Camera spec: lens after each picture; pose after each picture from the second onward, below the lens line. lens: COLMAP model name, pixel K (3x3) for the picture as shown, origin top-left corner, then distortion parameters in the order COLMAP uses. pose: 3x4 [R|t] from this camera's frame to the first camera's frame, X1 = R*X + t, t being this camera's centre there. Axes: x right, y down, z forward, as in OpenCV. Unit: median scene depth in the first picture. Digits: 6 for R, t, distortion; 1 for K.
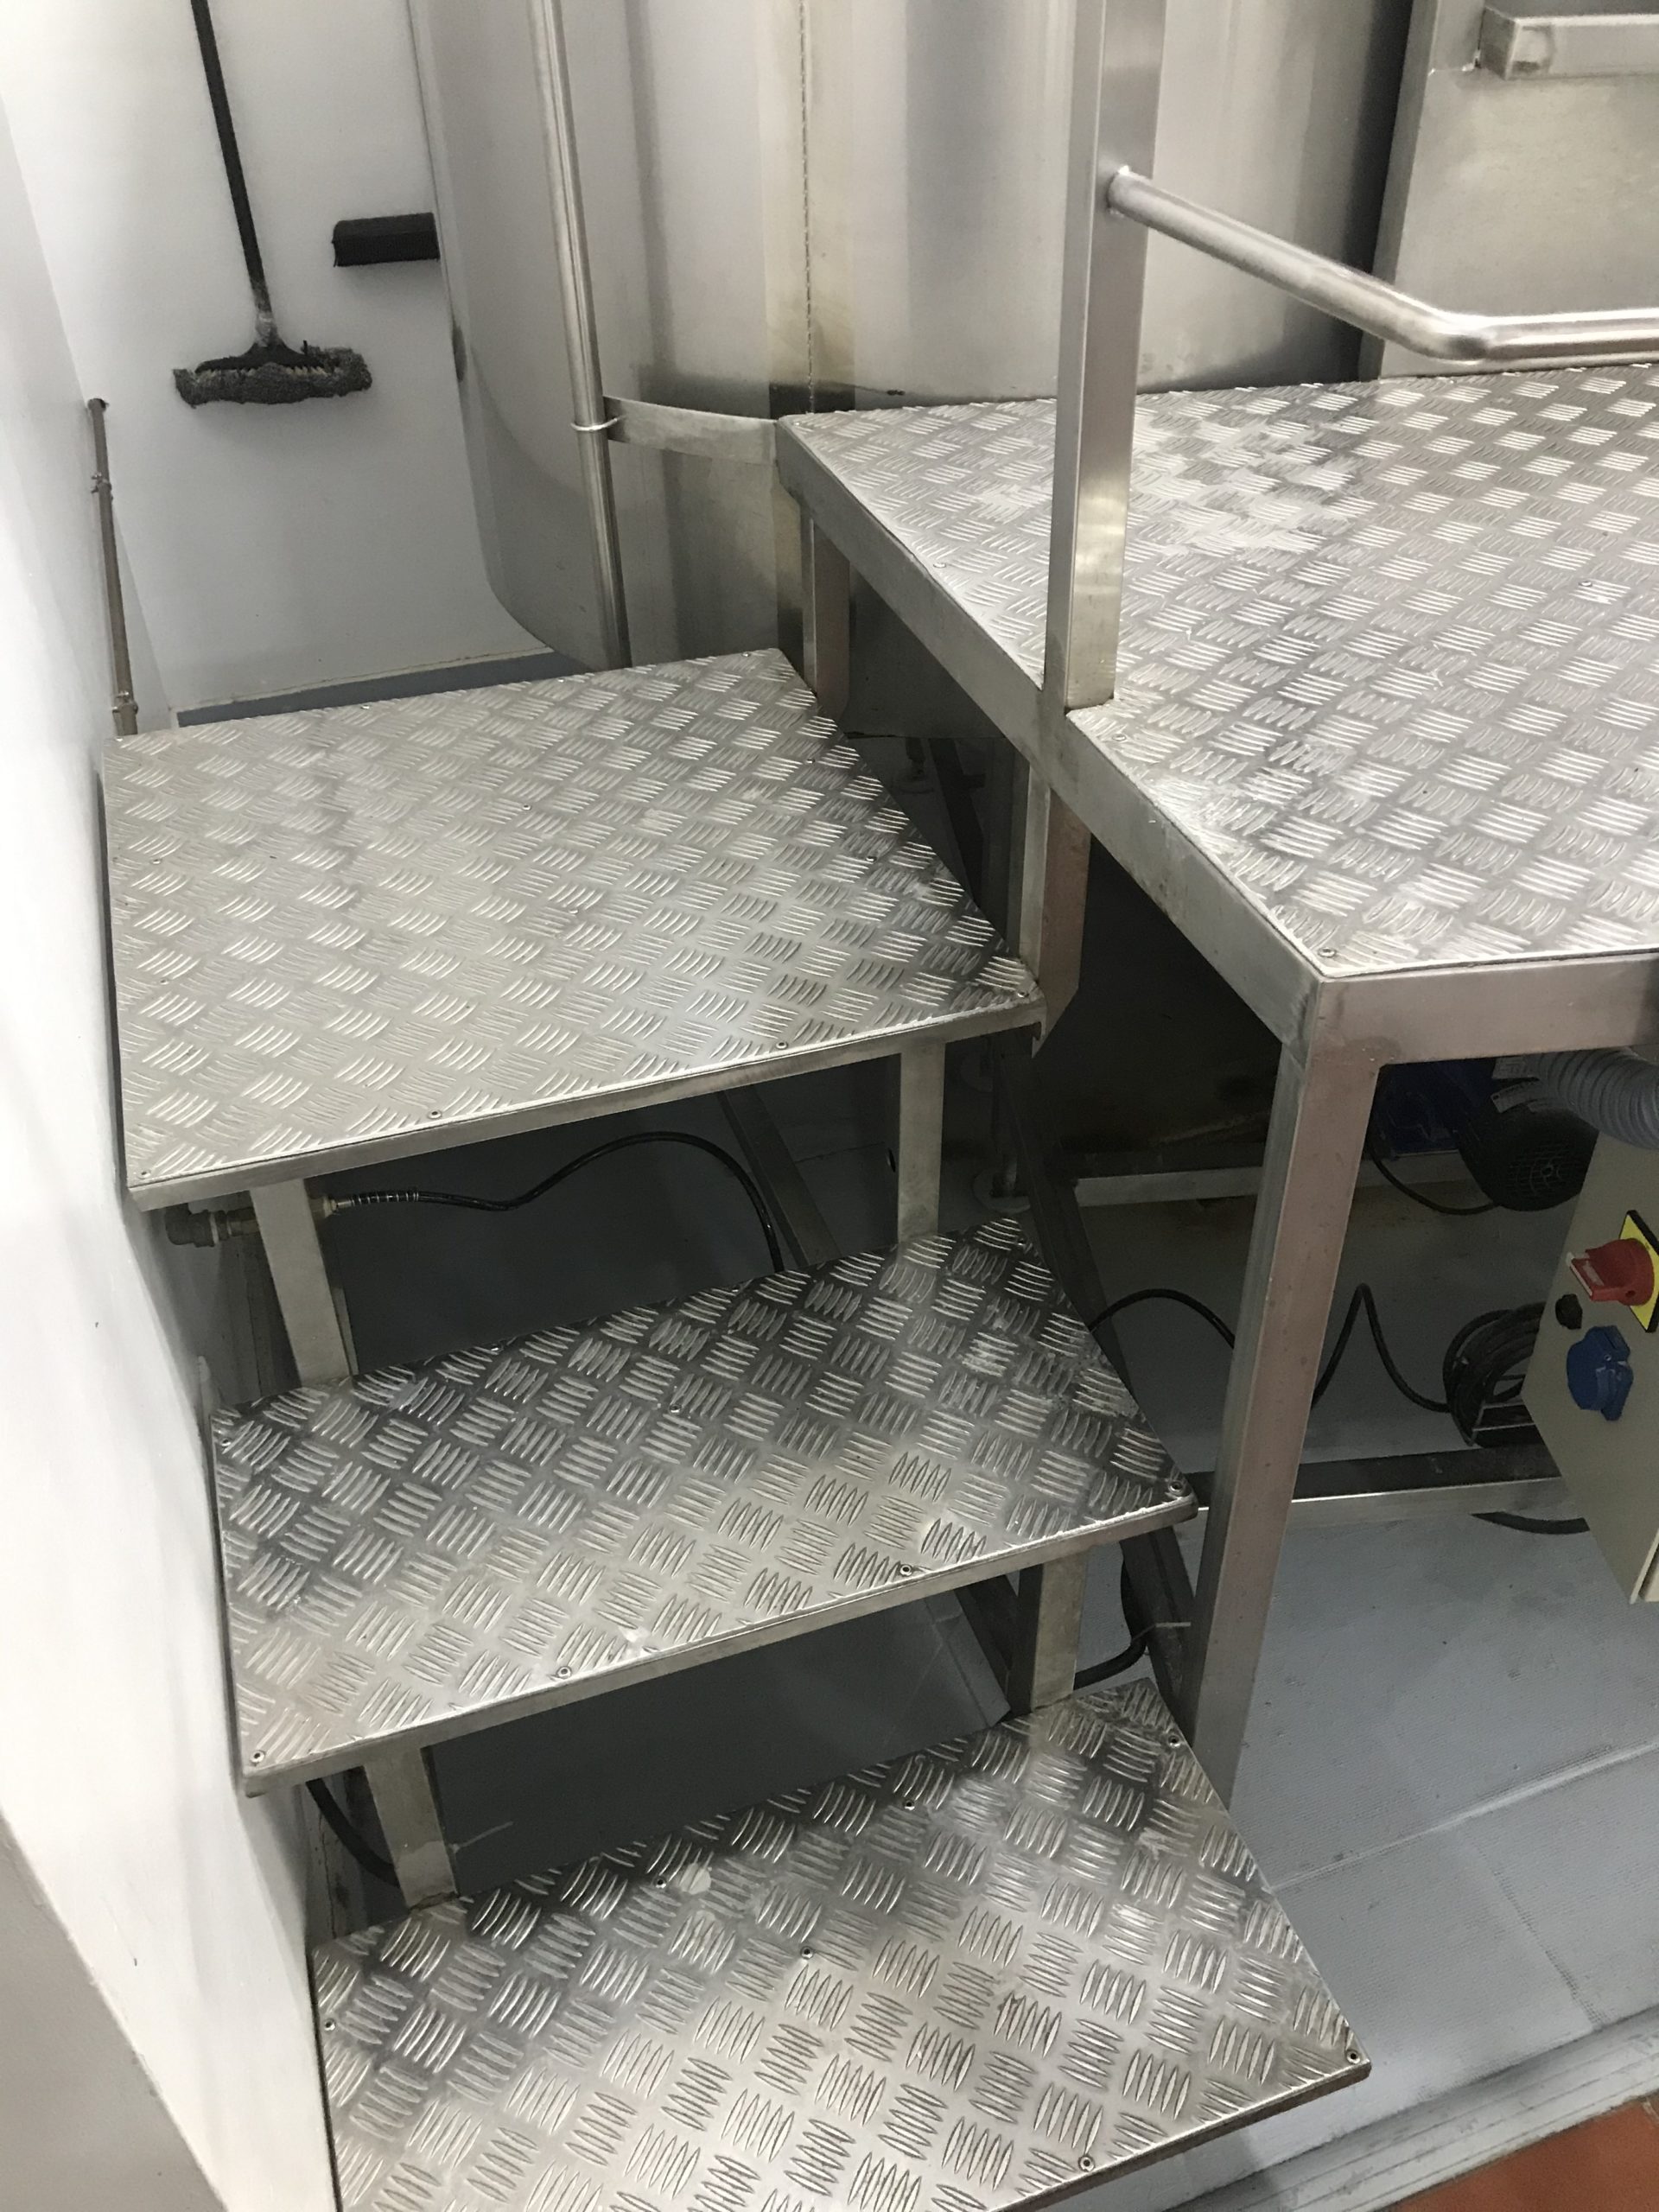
lens RADIAL K [[1839.3, 0, 837.3], [0, 1839.3, 1104.3], [0, 0, 1]] dist [0.039347, -0.056837]
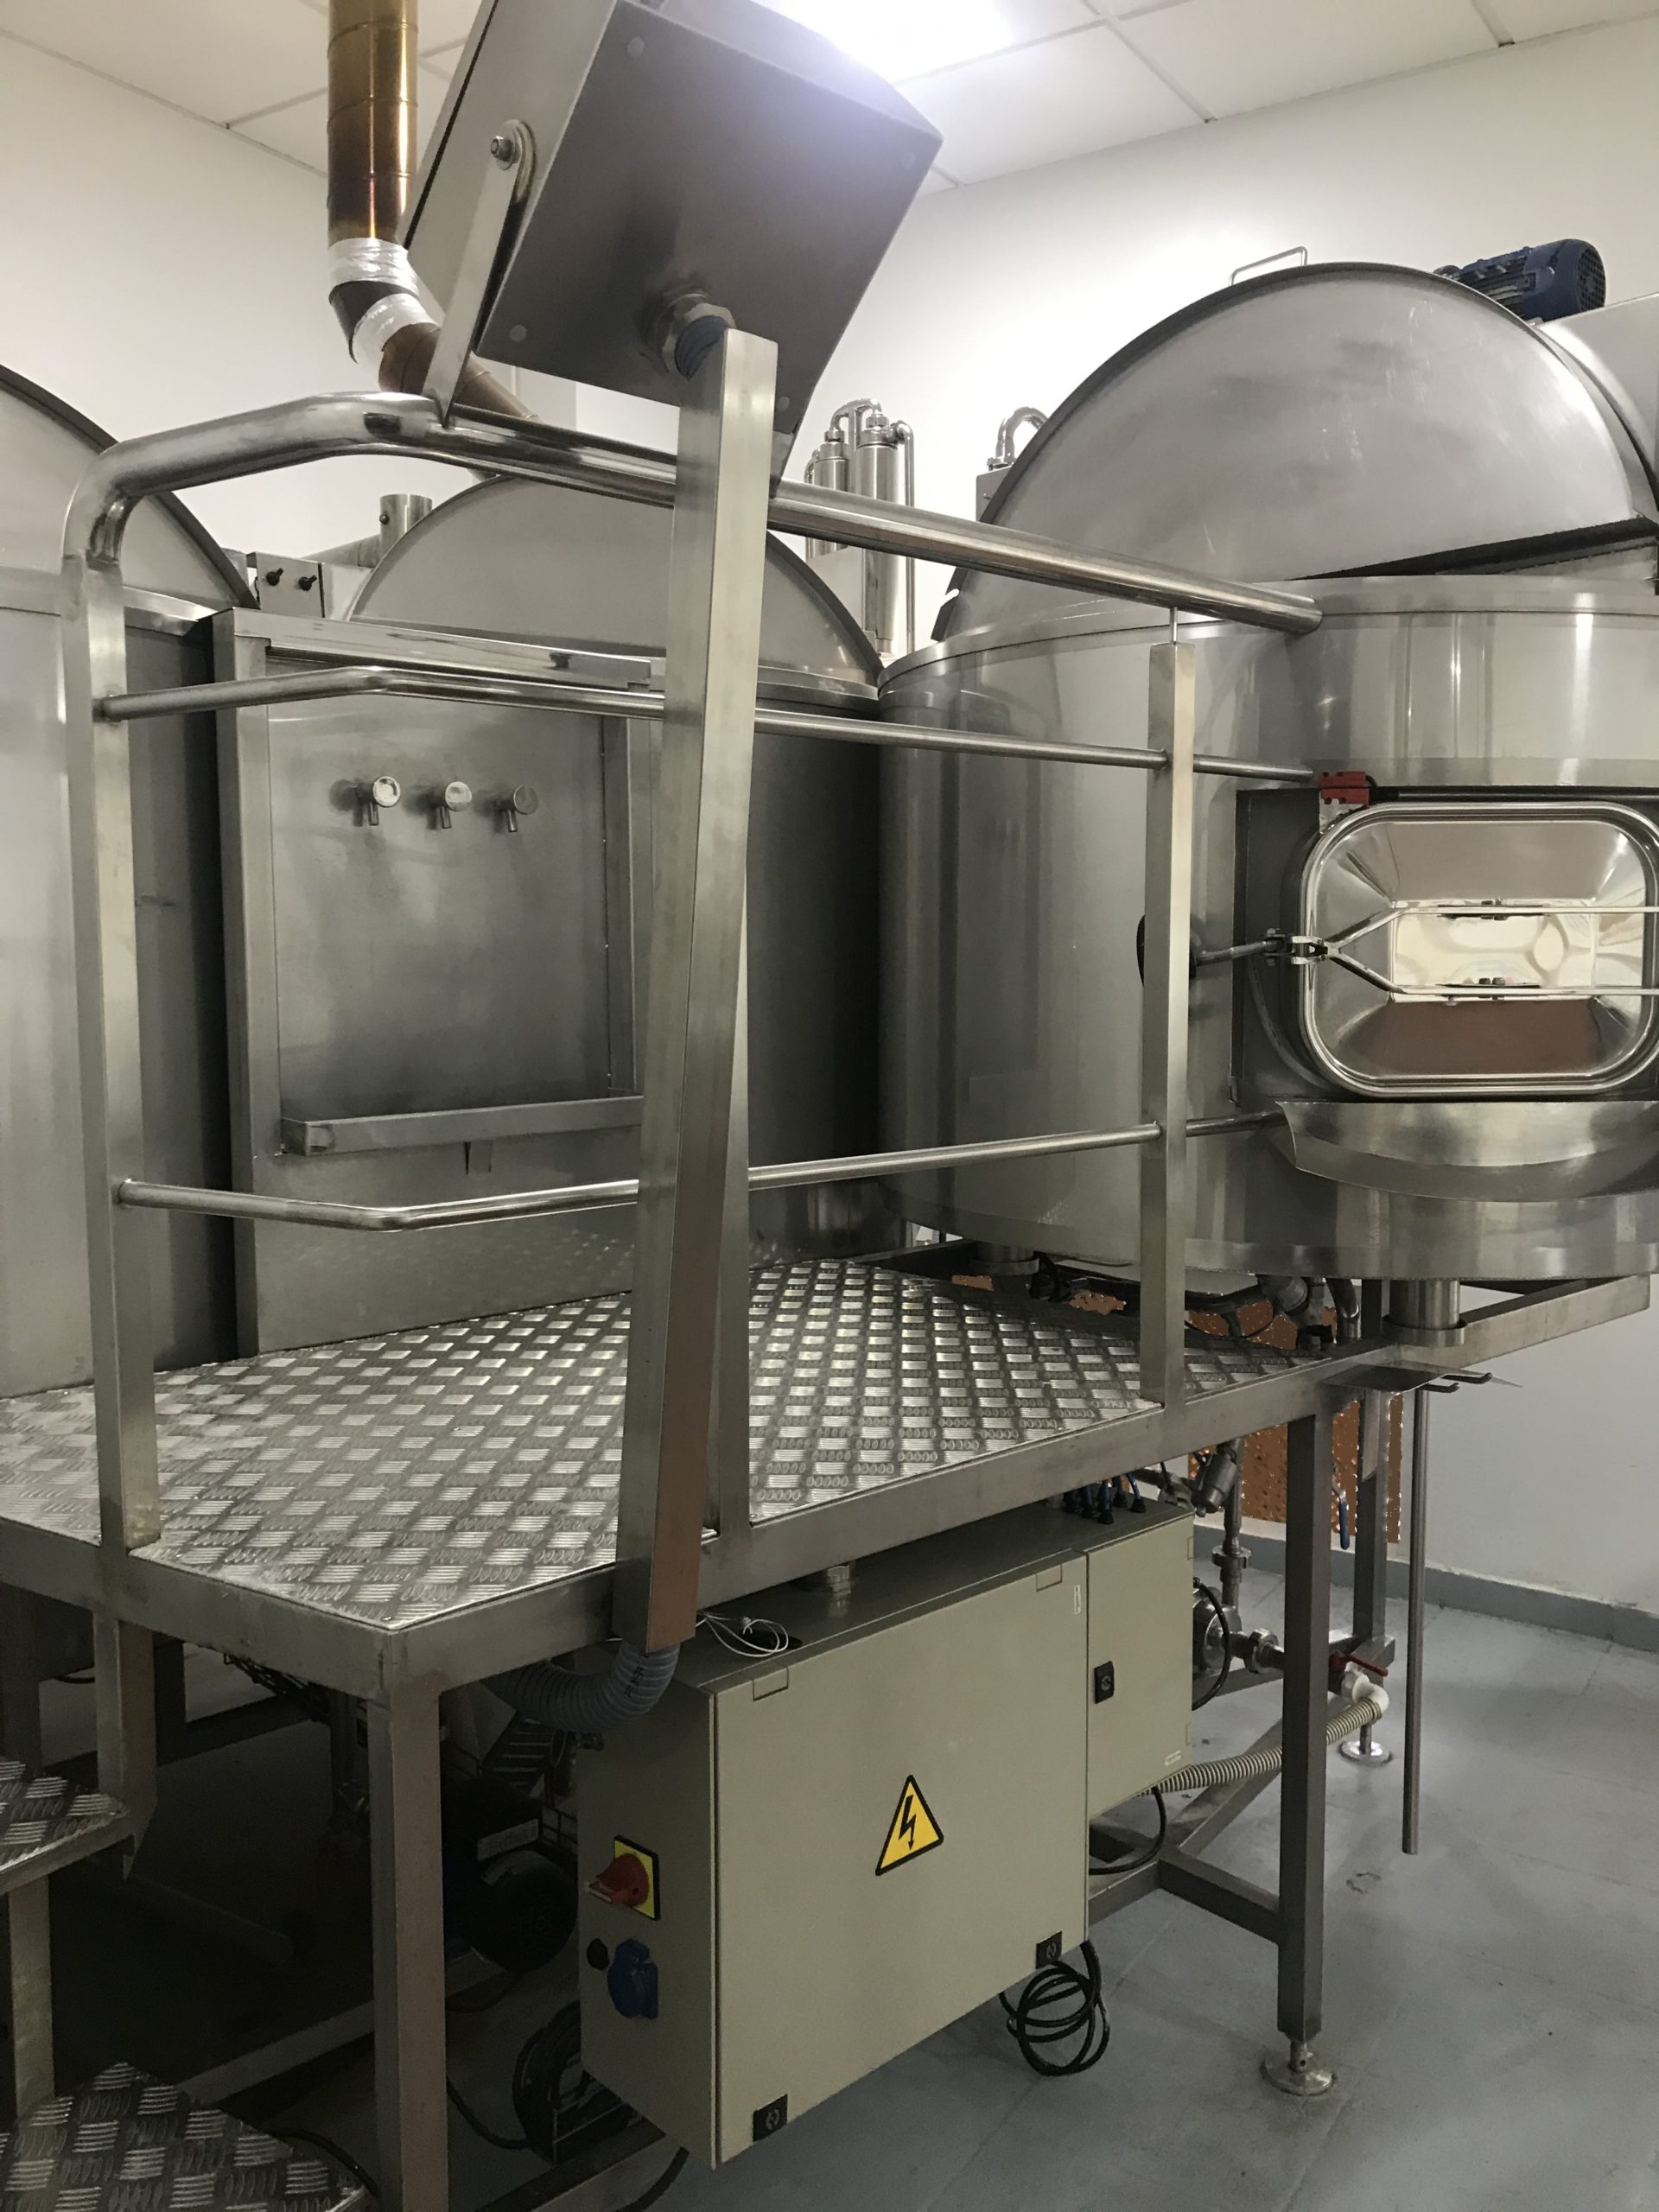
lens RADIAL K [[1839.3, 0, 845.4], [0, 1839.3, 1124.7], [0, 0, 1]] dist [0.039347, -0.056837]
pose [[0.791613, -0.043683, 0.609460, -0.216687], [0.369613, 0.828491, -0.420700, 0.231360], [-0.486555, 0.558295, 0.671990, -0.255746]]
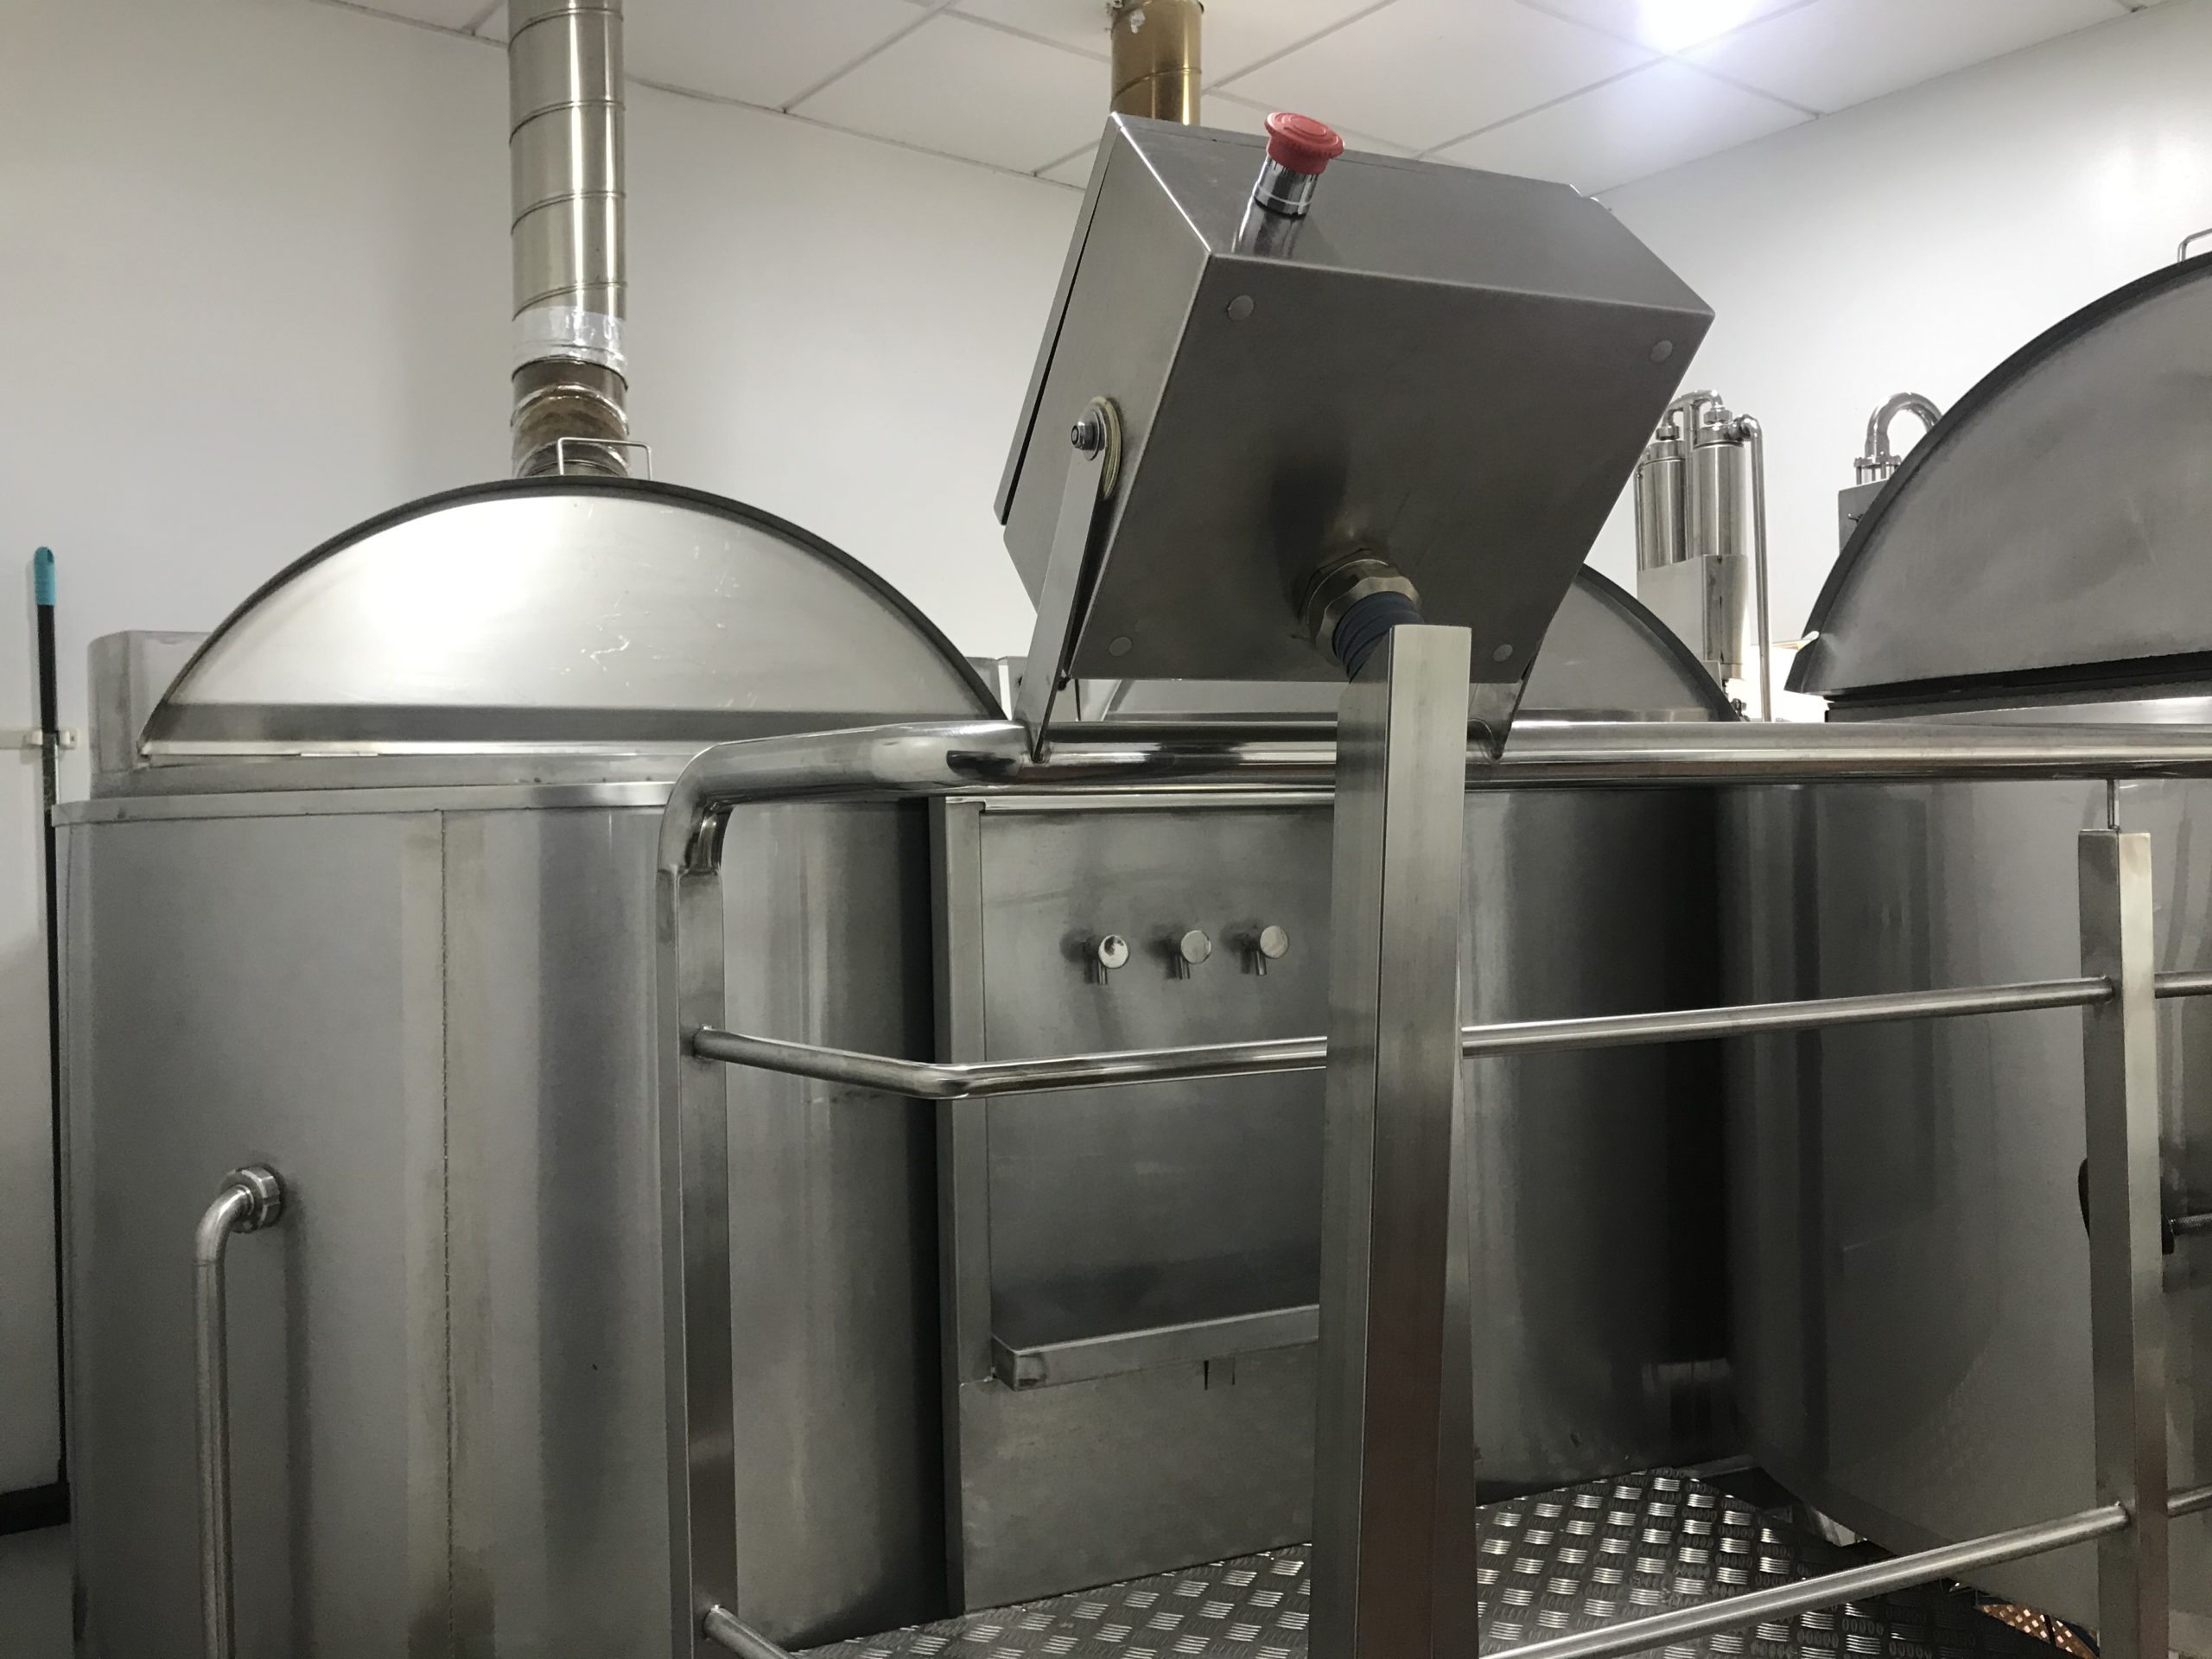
lens RADIAL K [[1839.3, 0, 1105.2], [0, 1839.3, 826.0], [0, 0, 1]] dist [0.039347, -0.056837]
pose [[0.947459, -0.007214, 0.319795, 0.002904], [0.205317, 0.780338, -0.590693, -0.077816], [-0.245287, 0.625317, 0.740819, -0.248721]]
